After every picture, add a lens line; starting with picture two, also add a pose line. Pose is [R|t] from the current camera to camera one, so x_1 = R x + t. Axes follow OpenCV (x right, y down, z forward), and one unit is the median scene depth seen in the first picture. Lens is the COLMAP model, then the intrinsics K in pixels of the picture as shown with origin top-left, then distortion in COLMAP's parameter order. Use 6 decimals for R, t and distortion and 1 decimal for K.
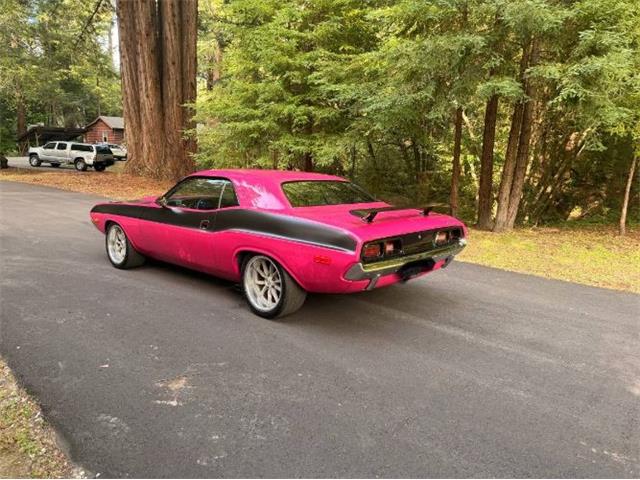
lens RADIAL K [[445.9, 0, 319.7], [0, 445.9, 237.8], [0, 0, 1]] dist [0.027736, -0.019858]
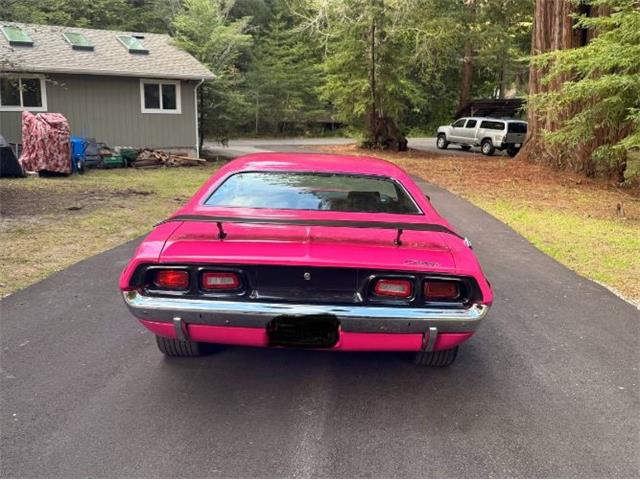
lens RADIAL K [[644.1, 0, 322.4], [0, 644.1, 241.9], [0, 0, 1]] dist [0.023685, 0.000000]
pose [[0.668341, 0.117763, -0.734474, 0.359489], [-0.129151, 0.990763, 0.041334, -0.037965], [0.732558, 0.067233, 0.677377, 0.188450]]
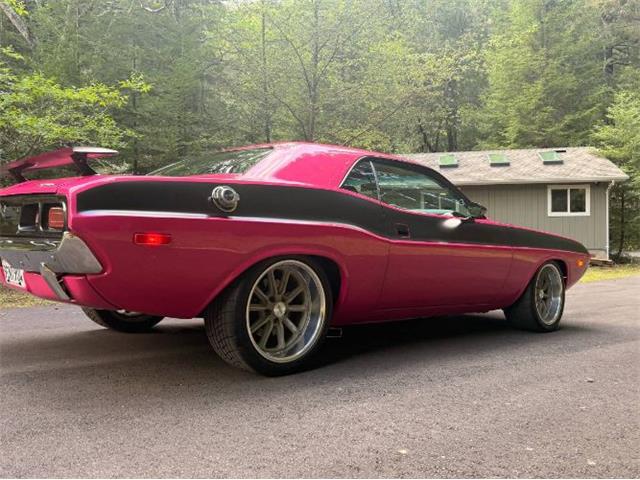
lens RADIAL K [[560.5, 0, 319.5], [0, 560.5, 244.1], [0, 0, 1]] dist [0.063241, -0.091588]
pose [[-0.065775, -0.030958, -0.997354, 0.388584], [-0.182524, 0.983028, -0.018476, -0.008492], [0.980999, 0.180826, -0.070309, 0.619407]]
